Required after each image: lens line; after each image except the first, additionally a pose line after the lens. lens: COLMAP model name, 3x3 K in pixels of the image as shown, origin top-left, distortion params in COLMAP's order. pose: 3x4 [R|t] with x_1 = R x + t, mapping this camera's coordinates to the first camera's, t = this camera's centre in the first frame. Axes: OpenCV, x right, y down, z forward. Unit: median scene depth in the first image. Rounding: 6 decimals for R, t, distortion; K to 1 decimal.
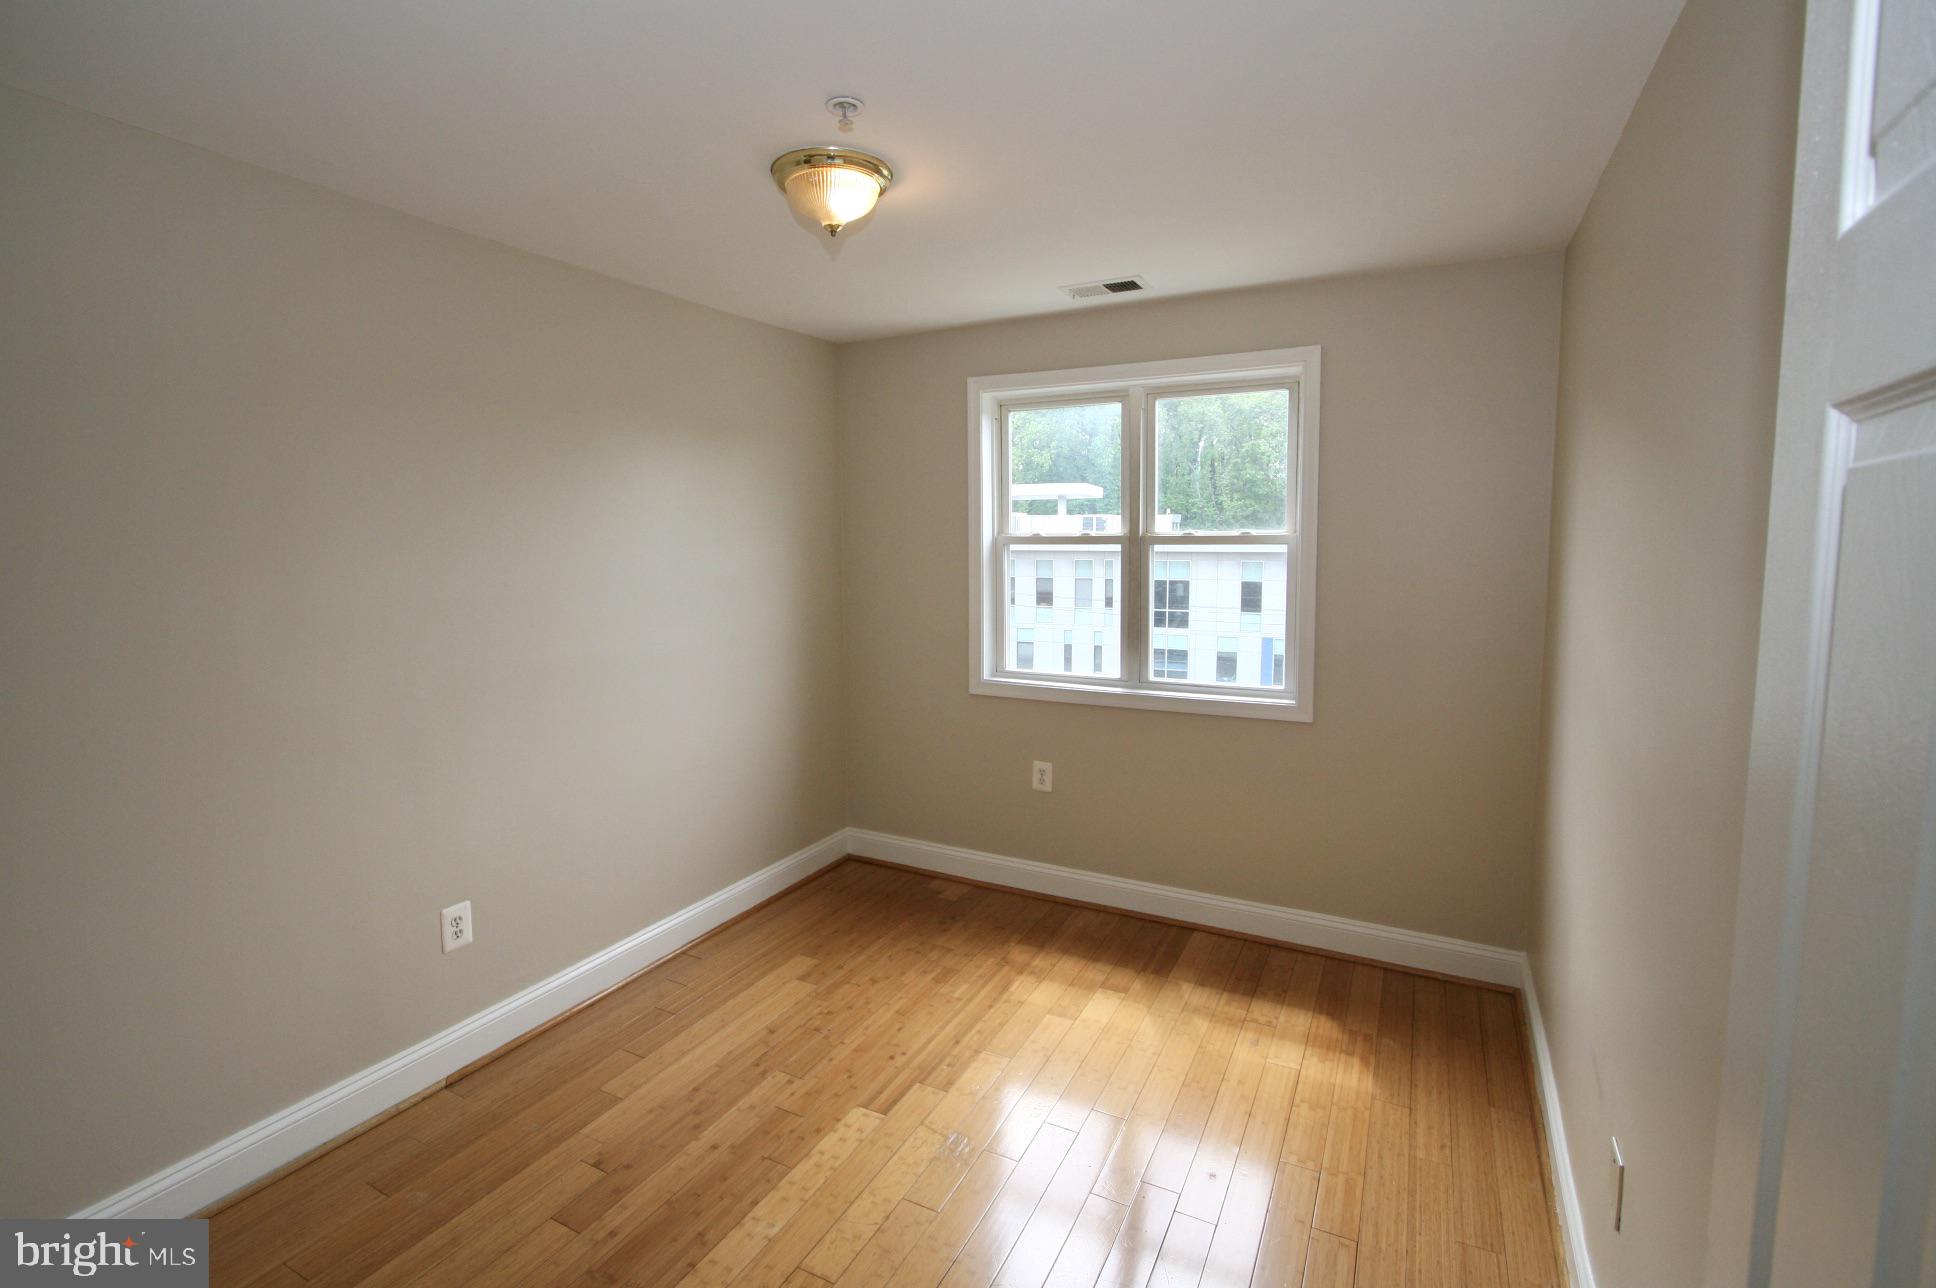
lens RADIAL K [[904.8, 0, 957.3], [0, 904.8, 640.3], [0, 0, 1]] dist [-0.000364, 0.000297]
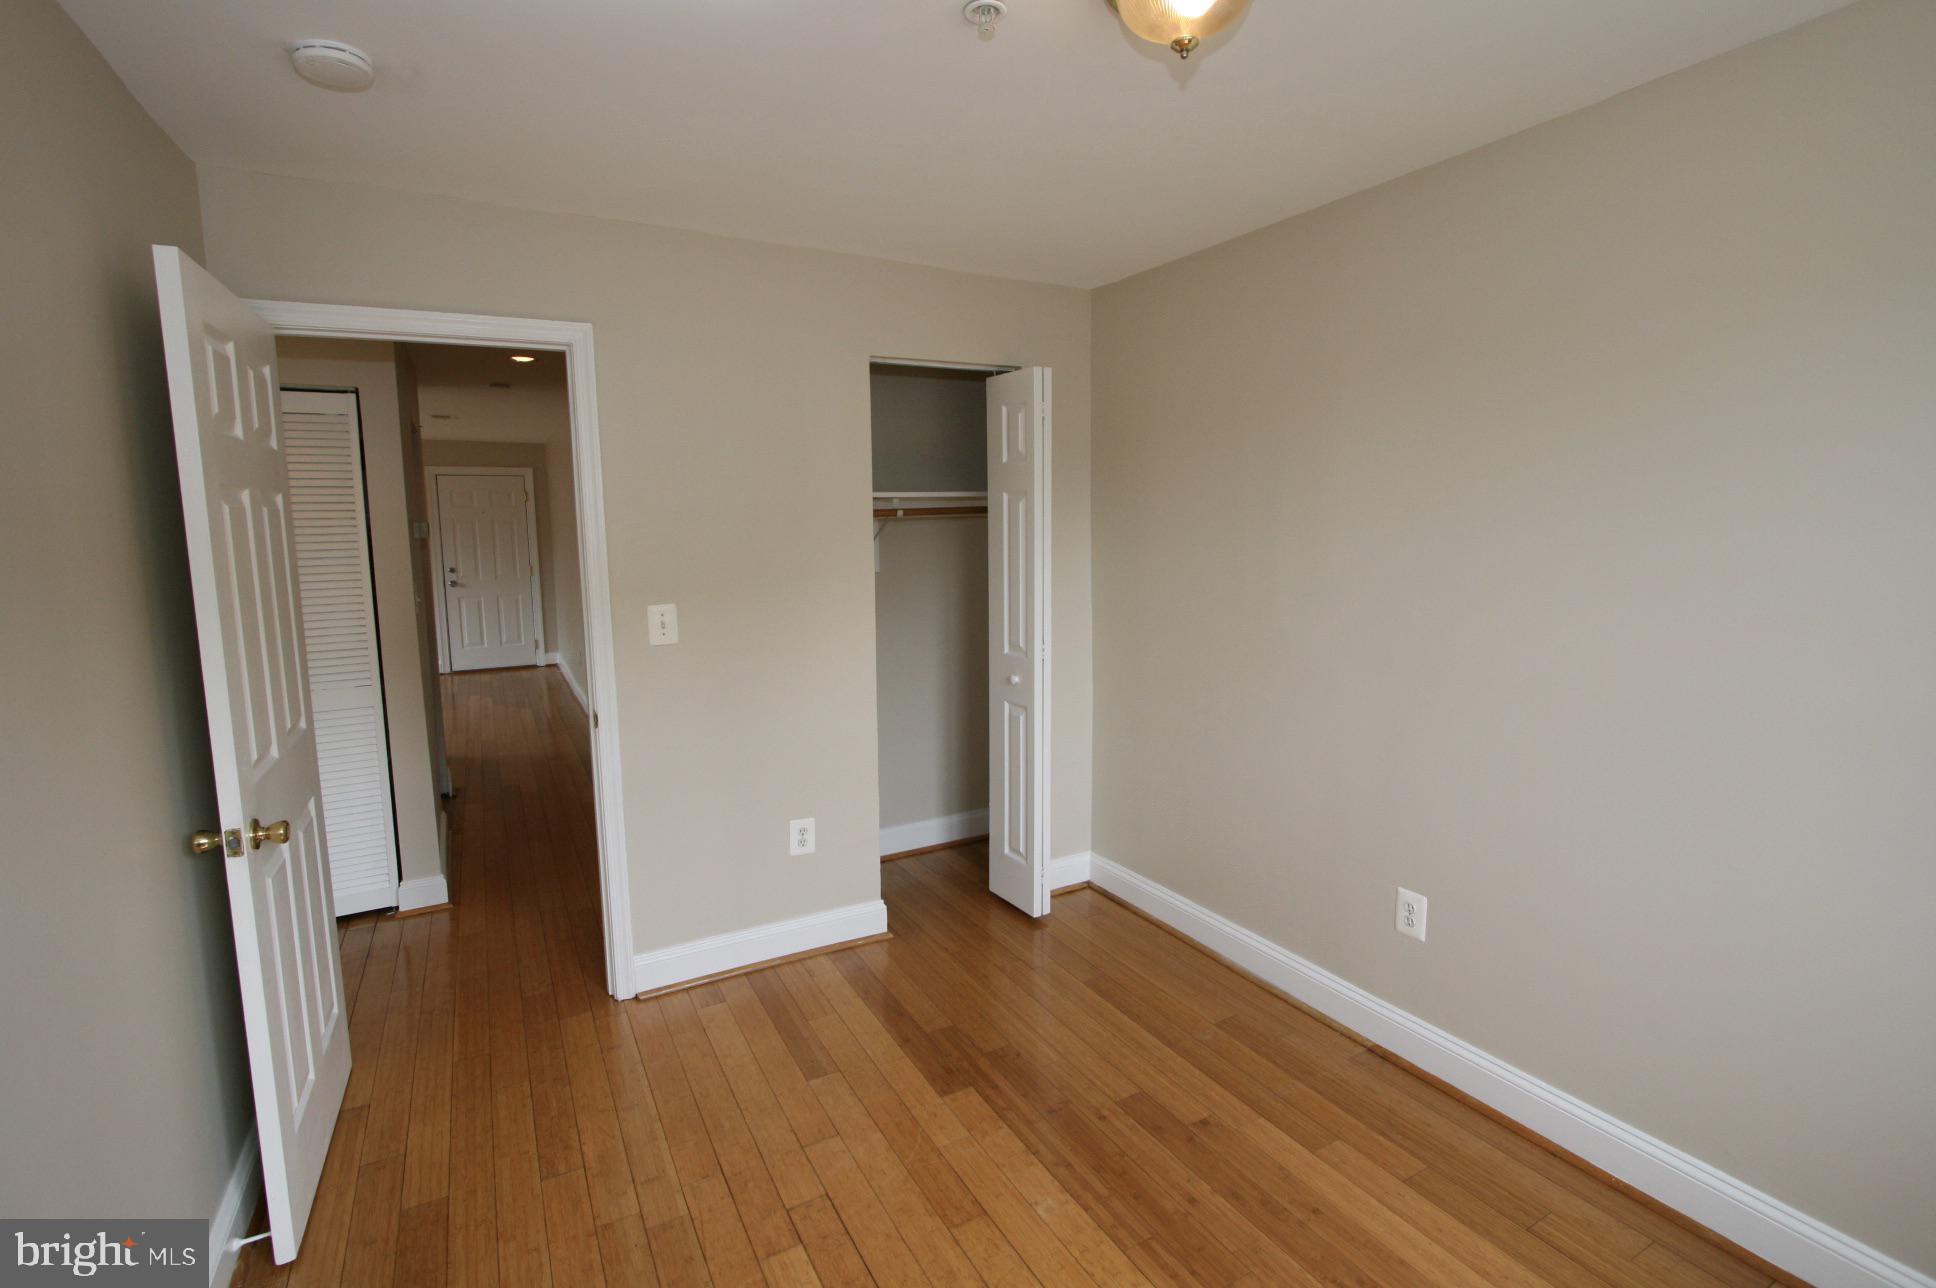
lens RADIAL K [[904.8, 0, 957.3], [0, 904.8, 640.3], [0, 0, 1]] dist [-0.000364, 0.000297]
pose [[-0.571727, 0.110959, -0.812906, 0.531215], [-0.075285, 0.979537, 0.186652, -0.124791], [0.816982, 0.167913, -0.551675, 1.240512]]
